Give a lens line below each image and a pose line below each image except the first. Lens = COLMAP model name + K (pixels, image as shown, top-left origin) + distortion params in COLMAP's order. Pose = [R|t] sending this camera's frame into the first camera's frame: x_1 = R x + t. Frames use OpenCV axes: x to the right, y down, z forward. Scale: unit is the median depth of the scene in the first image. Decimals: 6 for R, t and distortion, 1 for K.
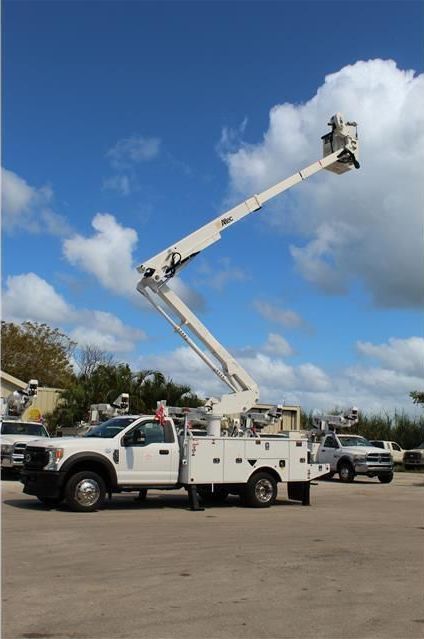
lens RADIAL K [[634.9, 0, 212.0], [0, 634.9, 319.5], [0, 0, 1]] dist [-0.121992, 0.008913]
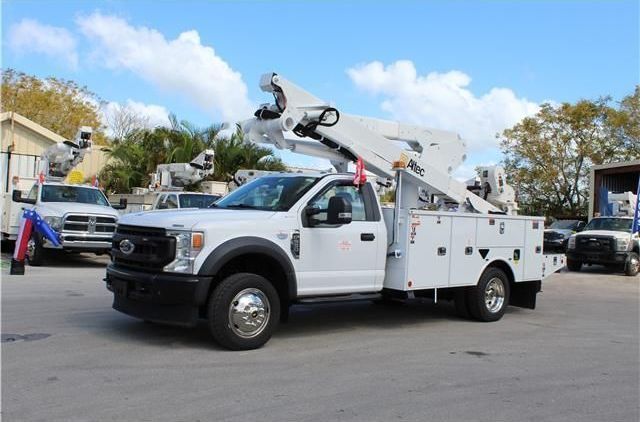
lens RADIAL K [[635.3, 0, 338.9], [0, 635.3, 211.8], [0, 0, 1]] dist [-0.117478, 0.000528]
pose [[0.987439, 0.022243, 0.156427, -0.177644], [-0.051194, 0.981672, 0.183574, 0.077046], [-0.149476, -0.189276, 0.970480, 0.414517]]
